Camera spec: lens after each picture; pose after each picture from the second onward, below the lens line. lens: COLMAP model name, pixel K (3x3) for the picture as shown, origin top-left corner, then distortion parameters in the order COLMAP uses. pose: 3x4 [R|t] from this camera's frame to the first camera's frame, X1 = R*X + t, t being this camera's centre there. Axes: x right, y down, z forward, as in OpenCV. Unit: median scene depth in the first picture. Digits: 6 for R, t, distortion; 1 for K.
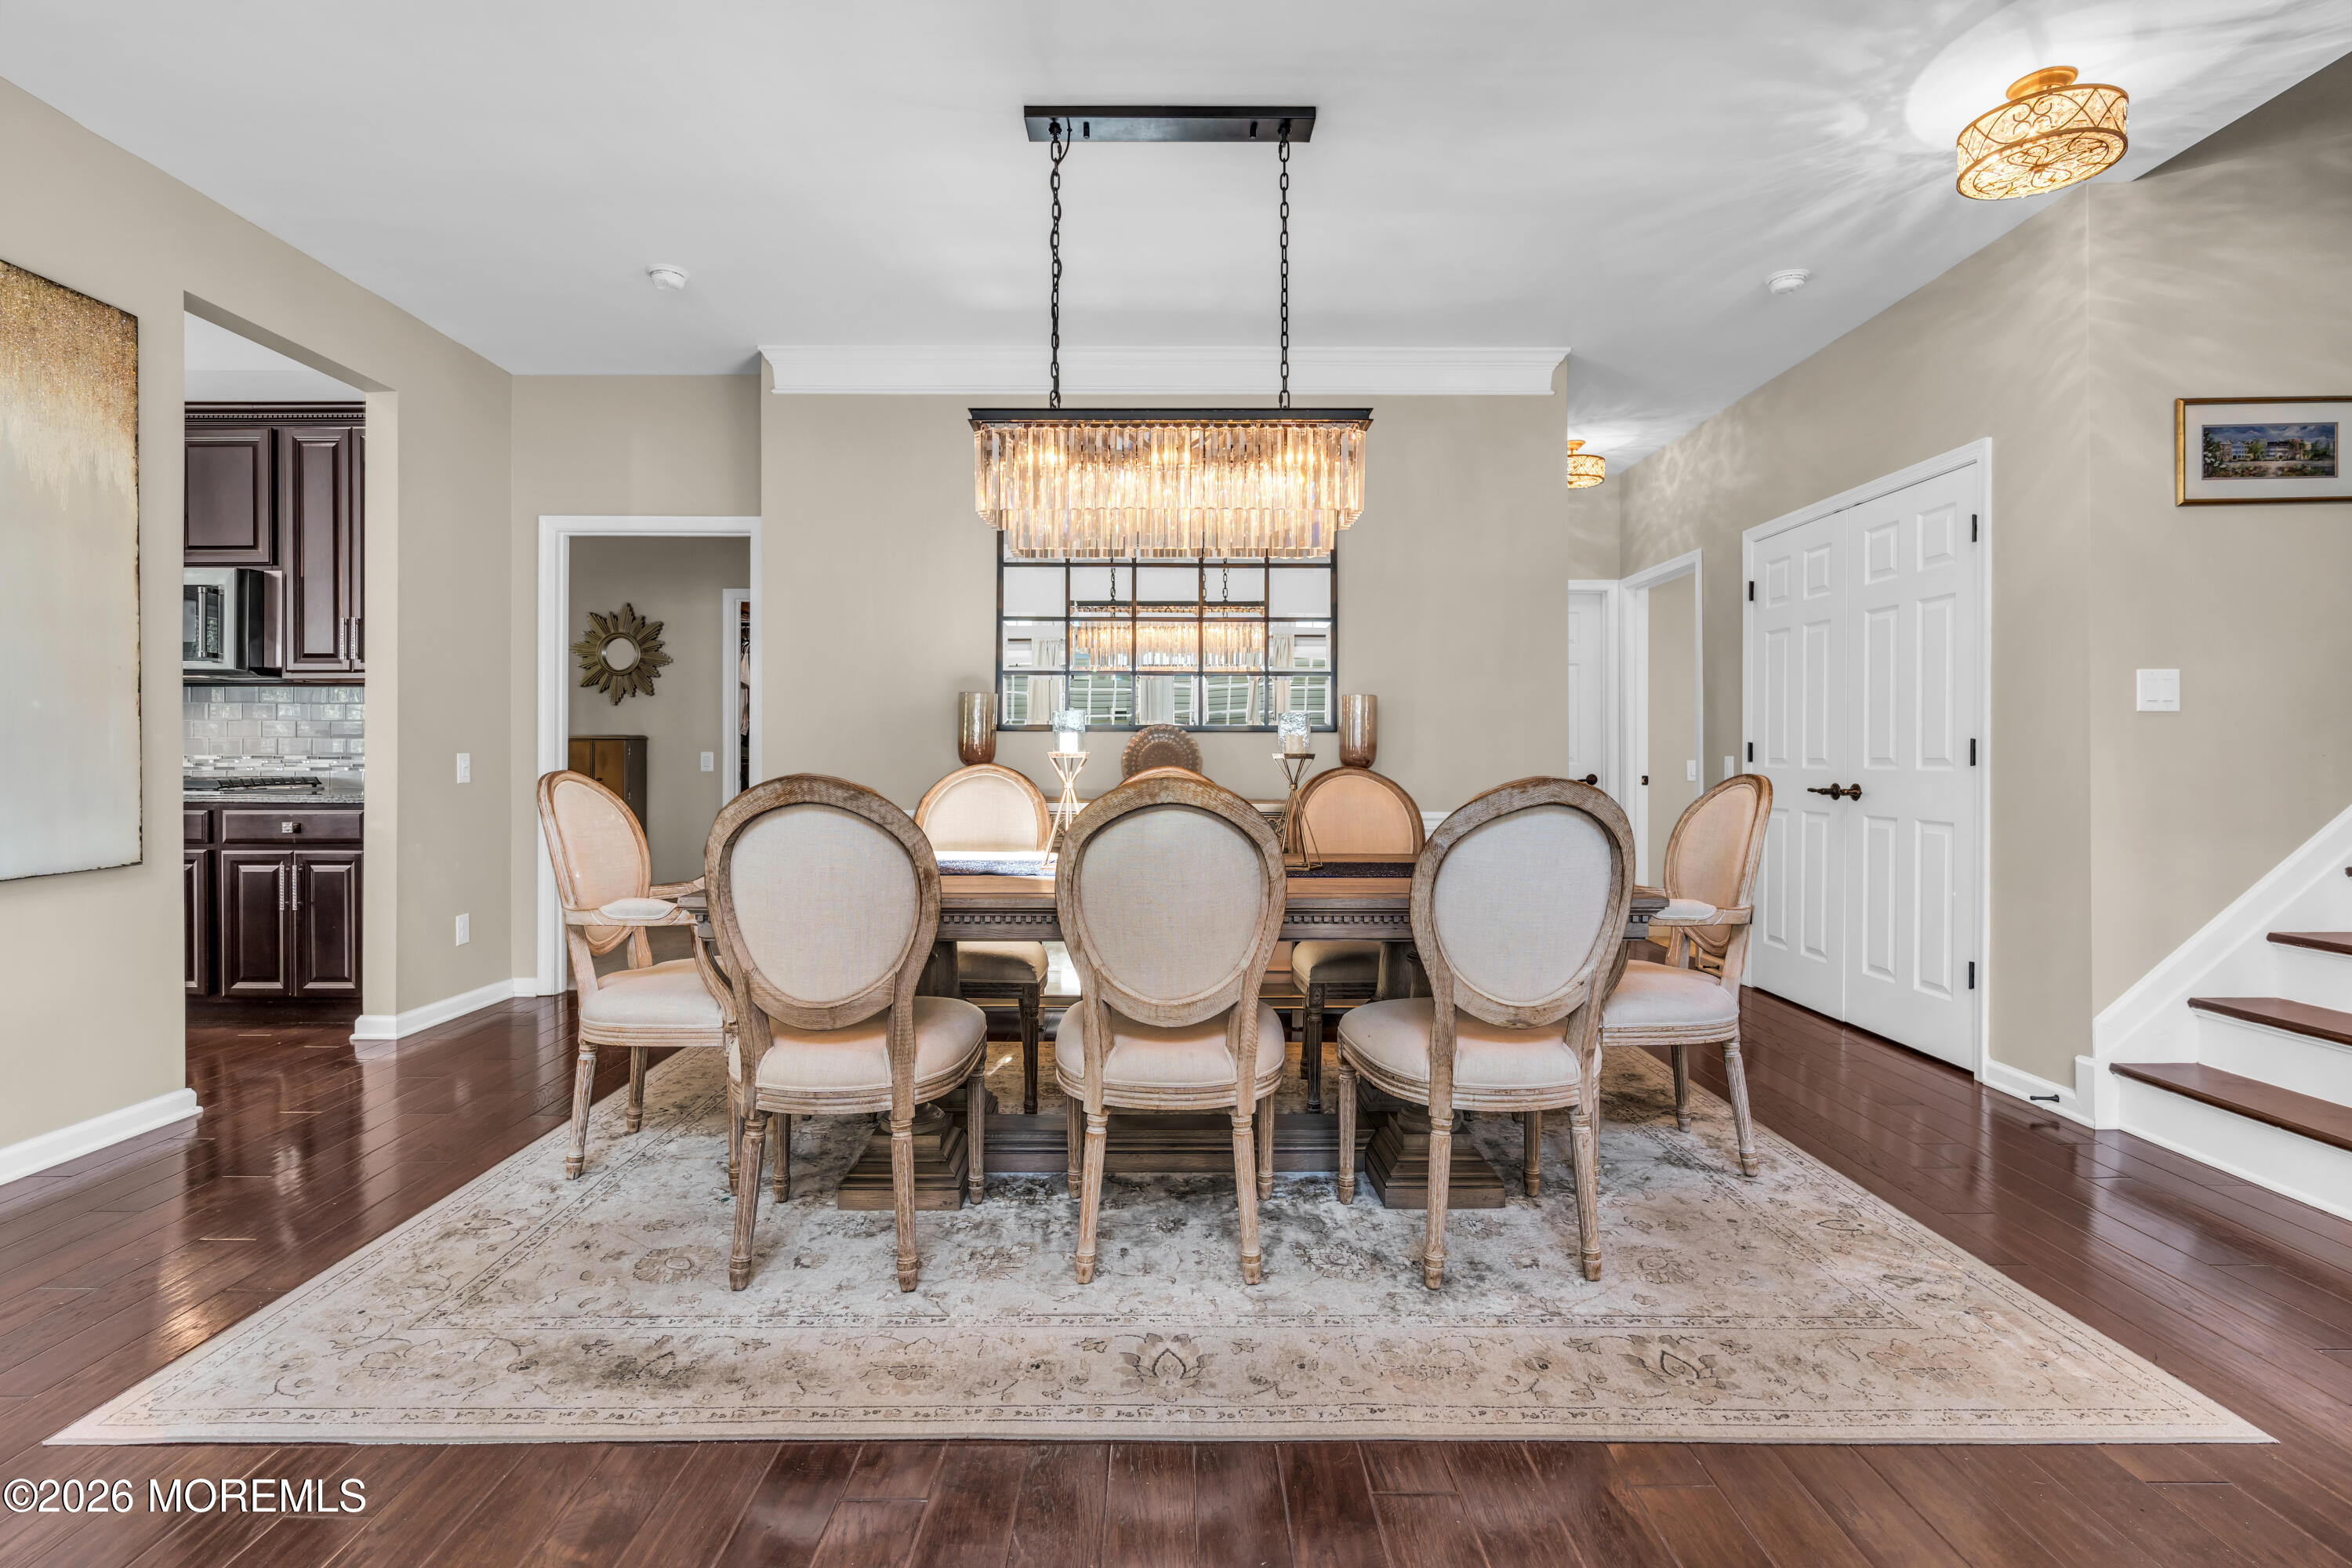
lens RADIAL K [[1112.6, 0, 1178.7], [0, 1112.6, 756.6], [0, 0, 1]] dist [-0.001855, 0.000042]
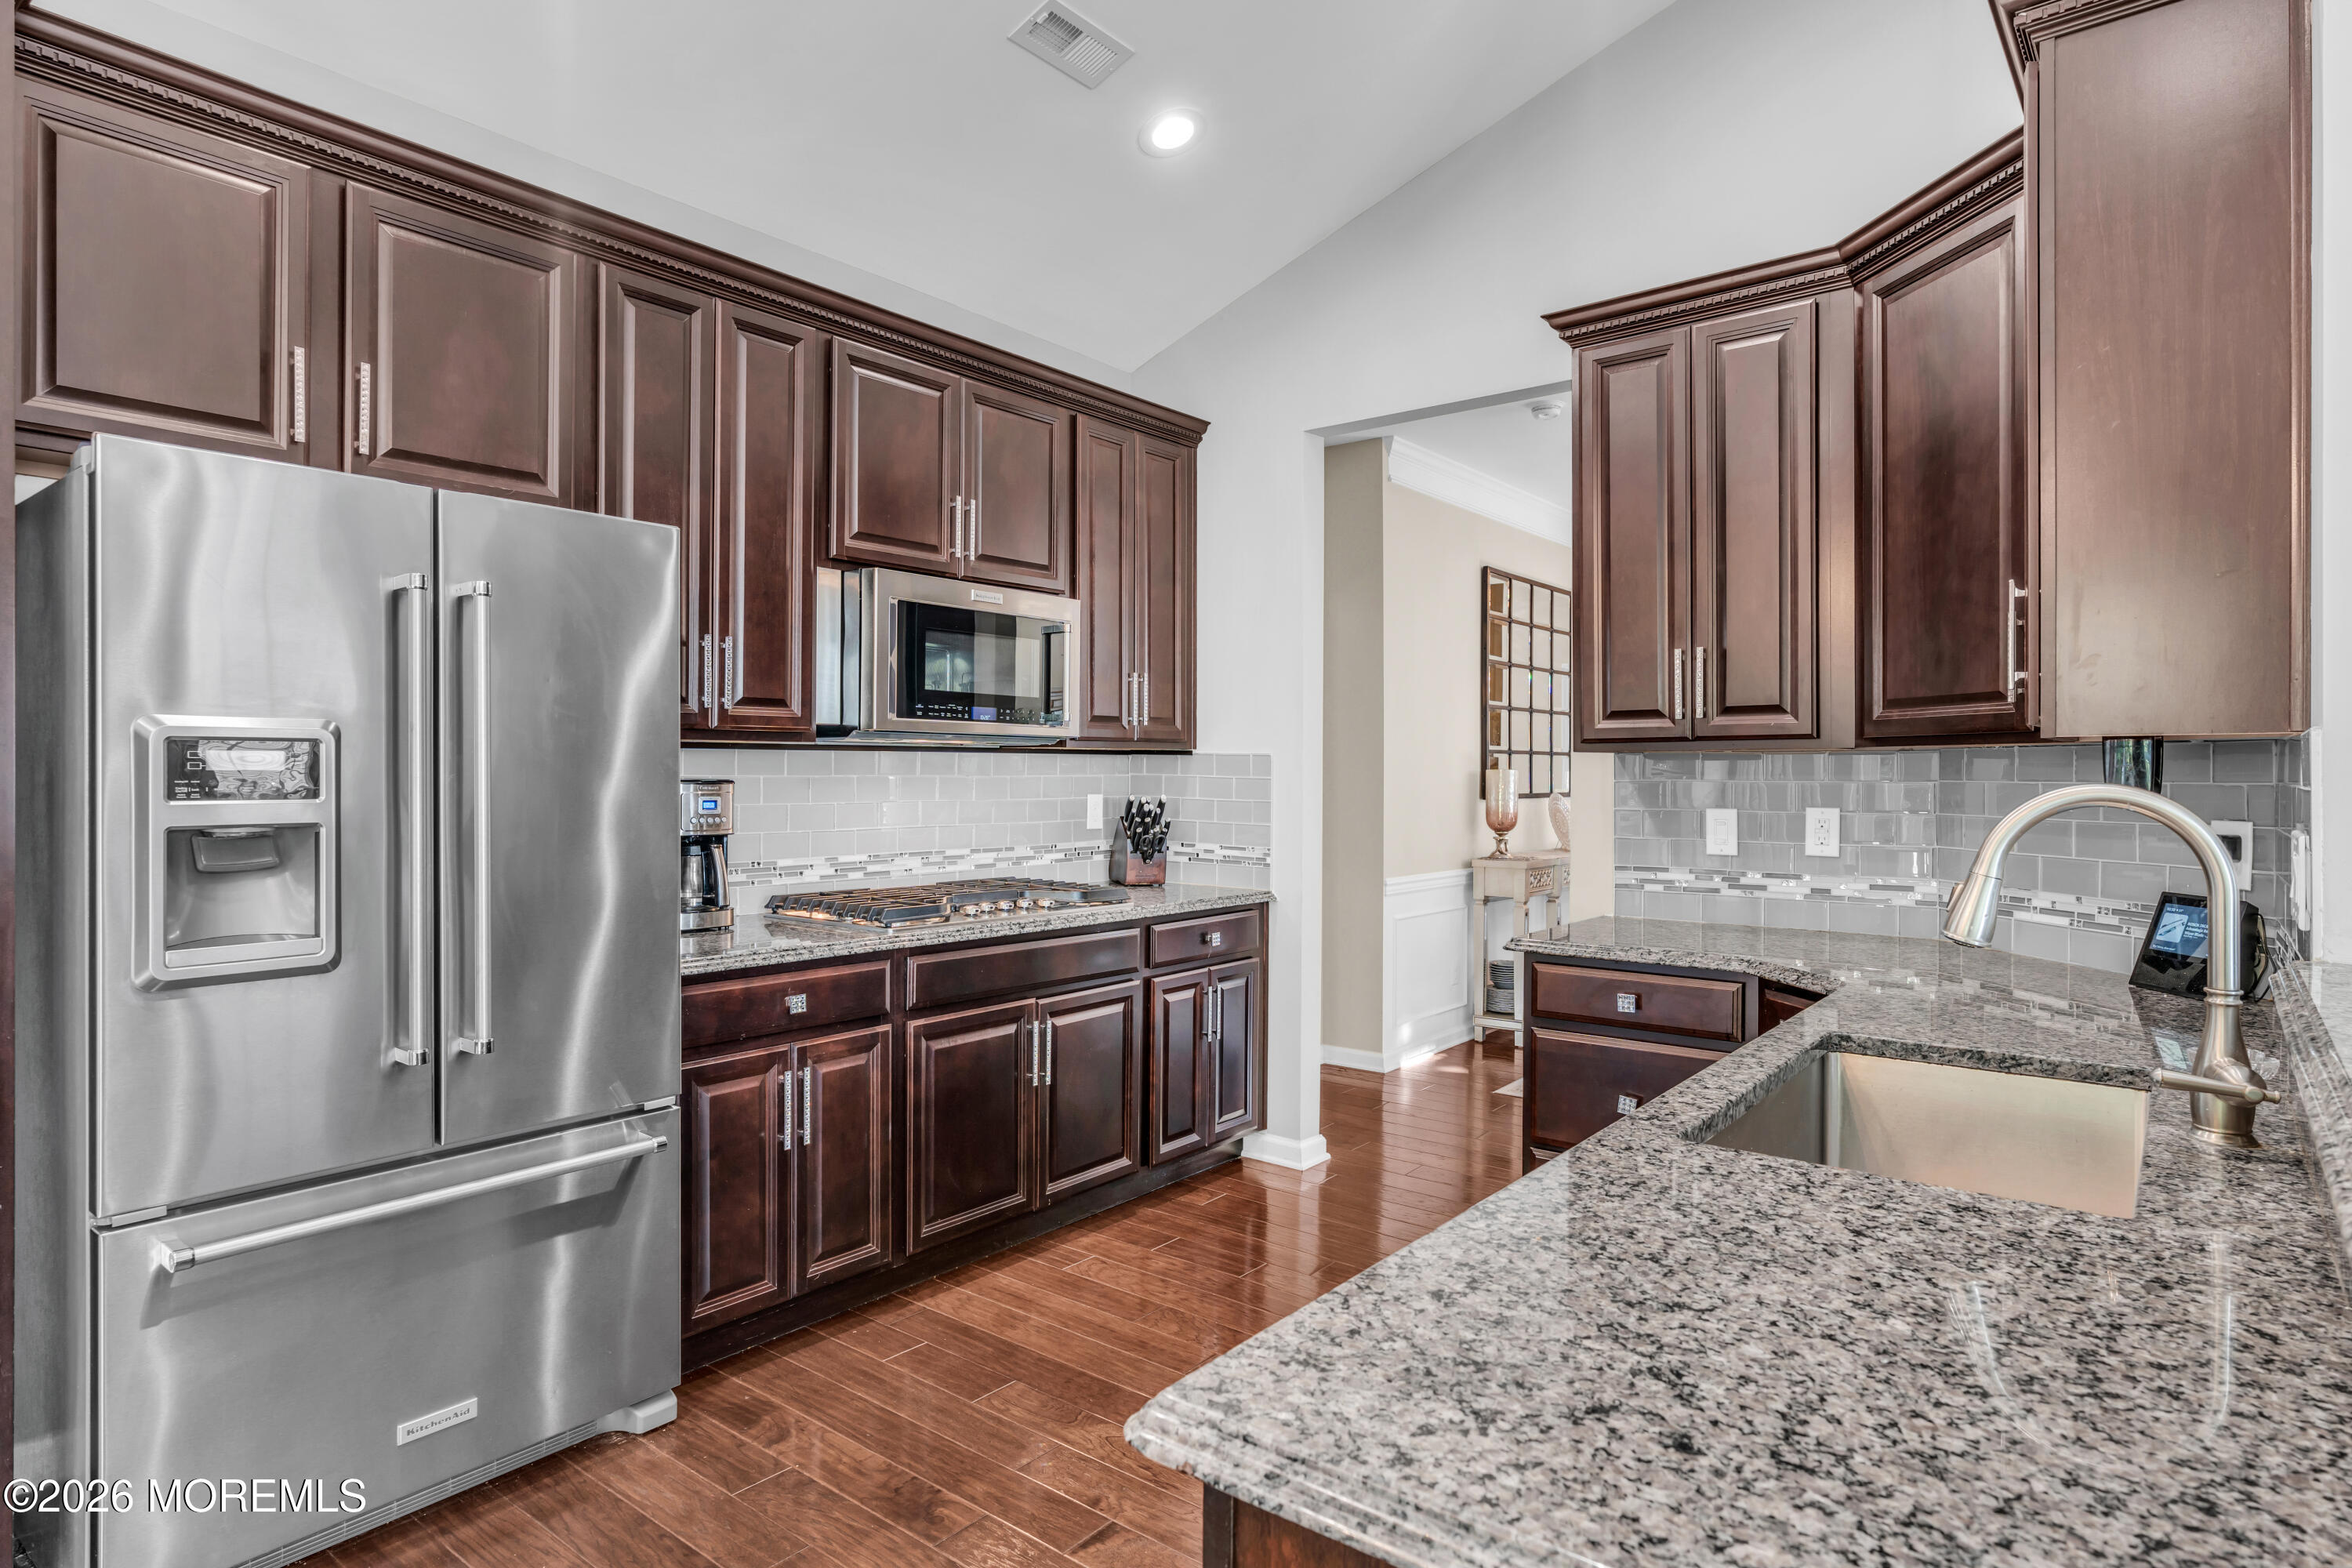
lens RADIAL K [[1279.2, 0, 1169.6], [0, 1279.2, 777.3], [0, 0, 1]] dist [-0.004491, 0.000033]
pose [[0.626694, -0.004182, 0.779254, -2.037317], [-0.001496, 0.999977, 0.006569, -0.079430], [-0.779264, -0.005282, 0.626673, 0.576051]]
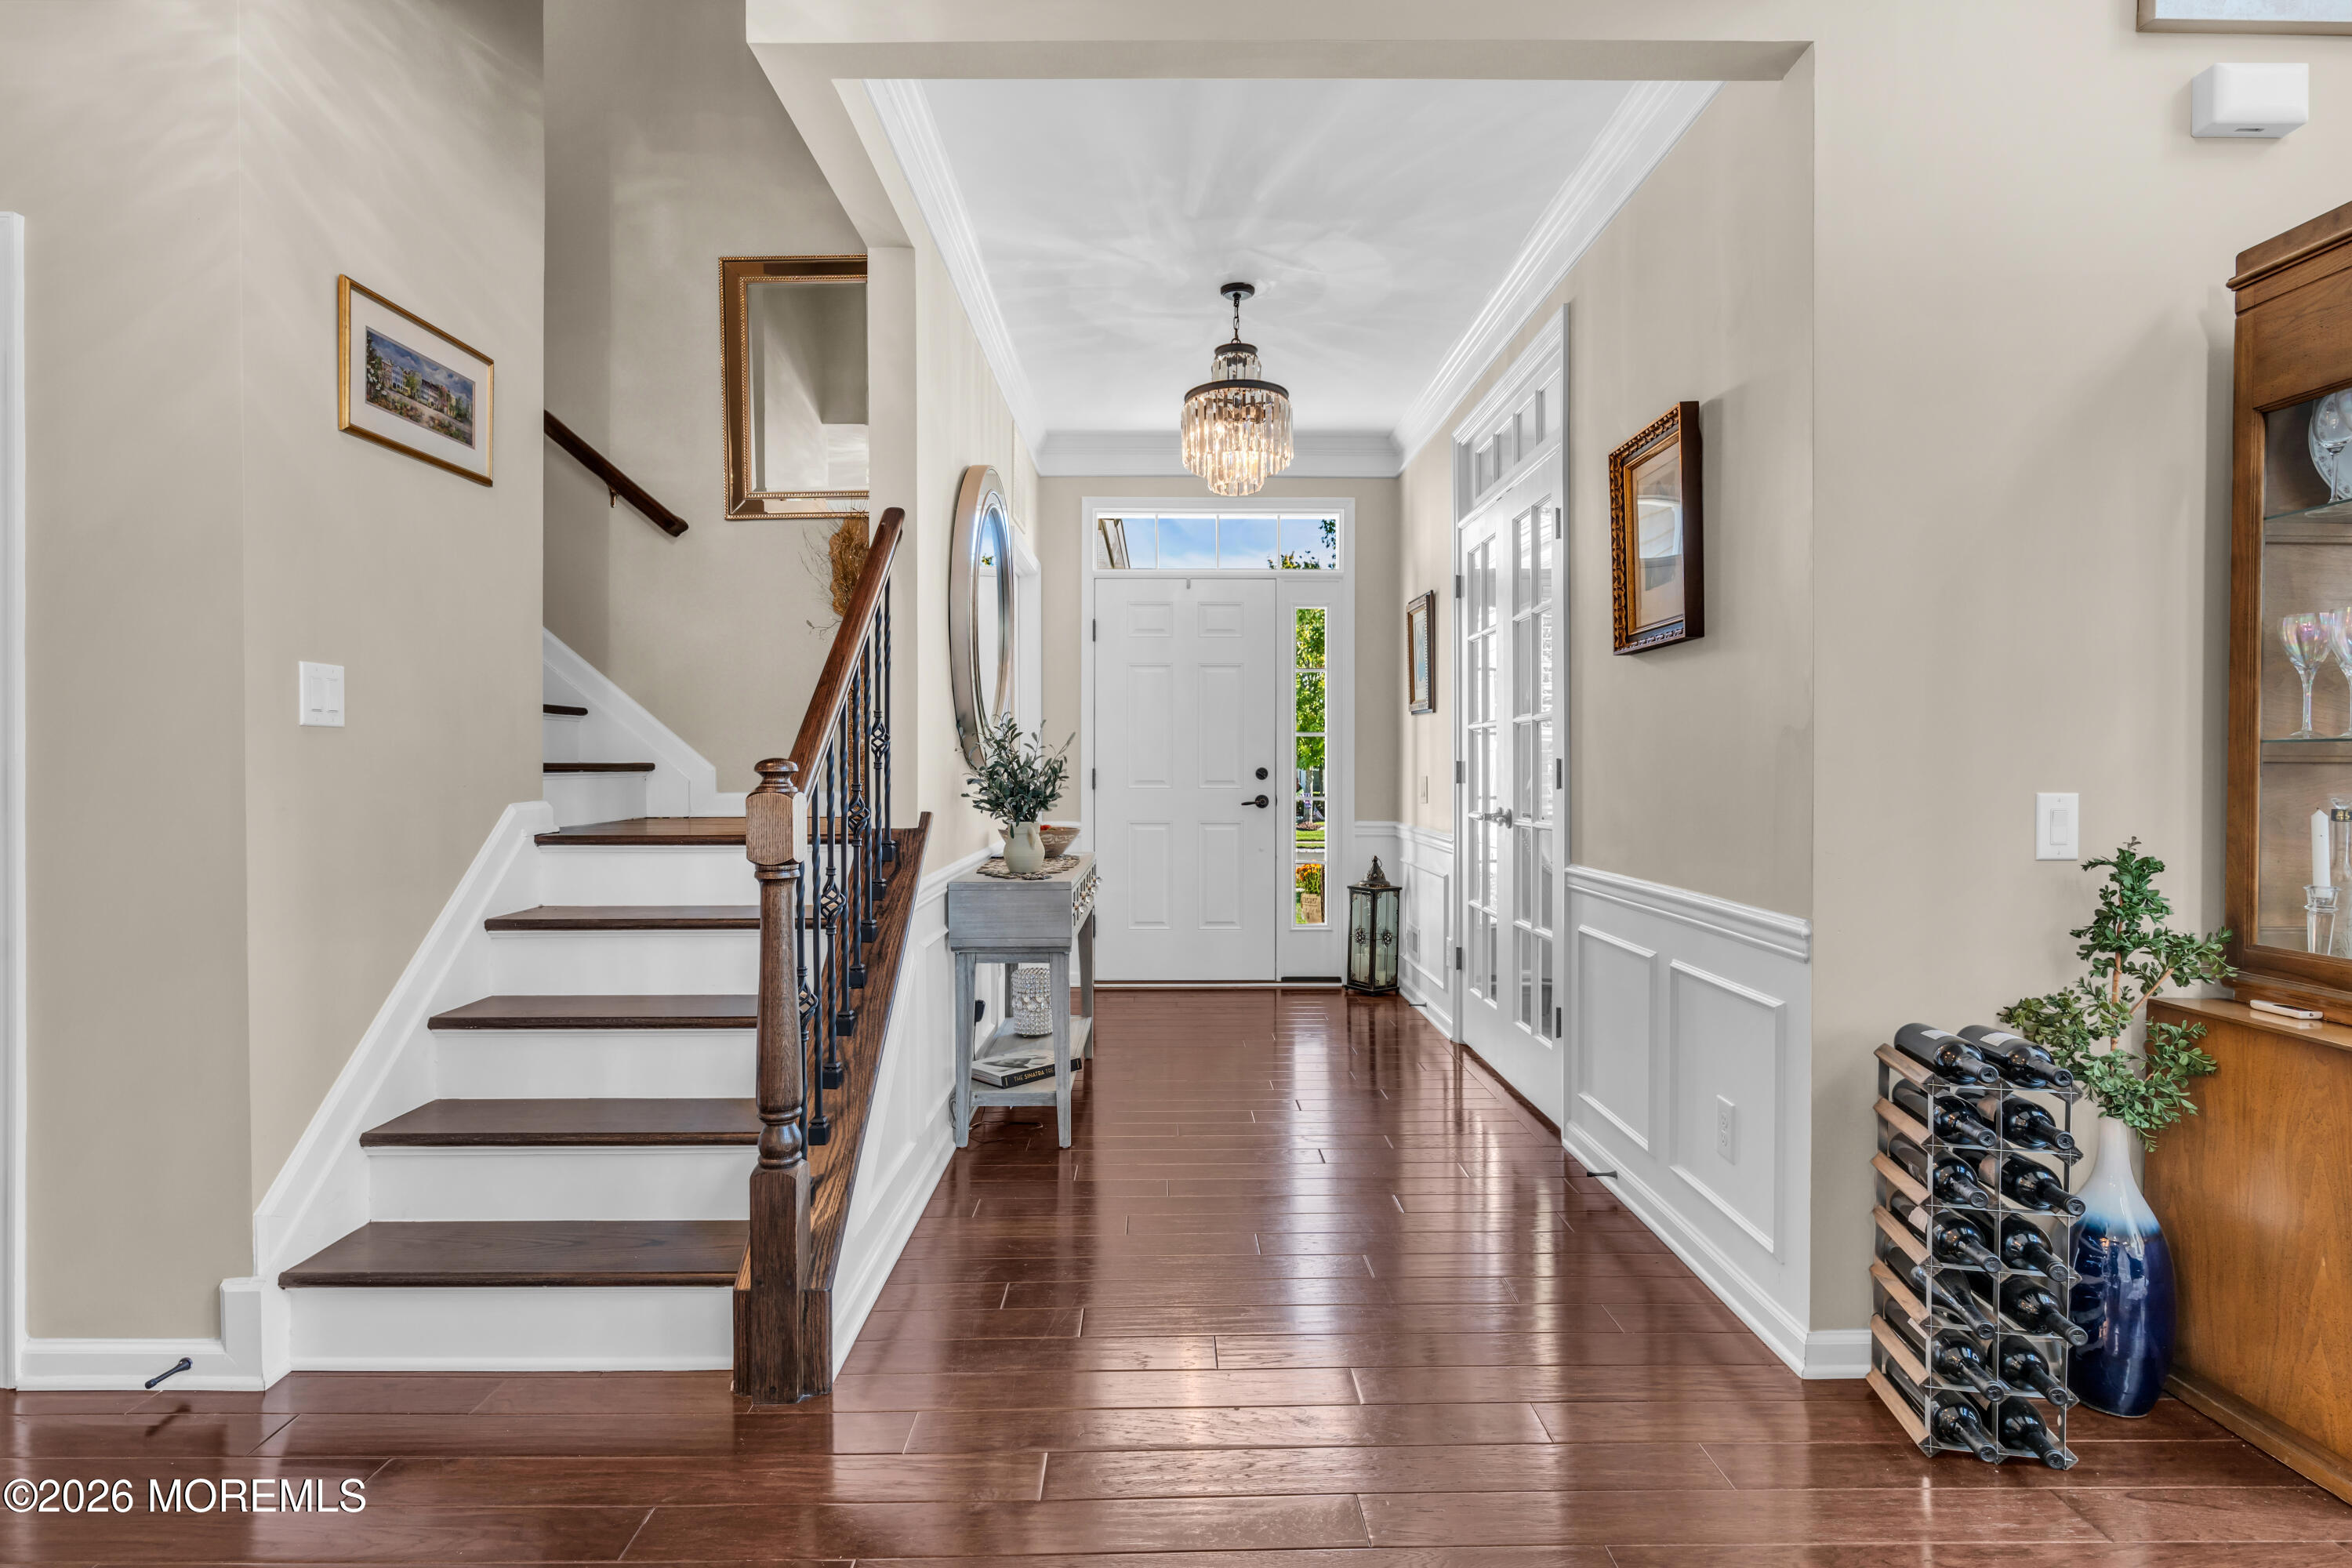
lens RADIAL K [[1218.4, 0, 1166.9], [0, 1218.4, 775.9], [0, 0, 1]] dist [0.001054, 0.001521]
pose [[-0.001432, -0.009896, 0.999950, 0.135639], [-0.000455, 0.999951, 0.009895, -0.018148], [-0.999999, -0.000441, -0.001436, 0.485354]]
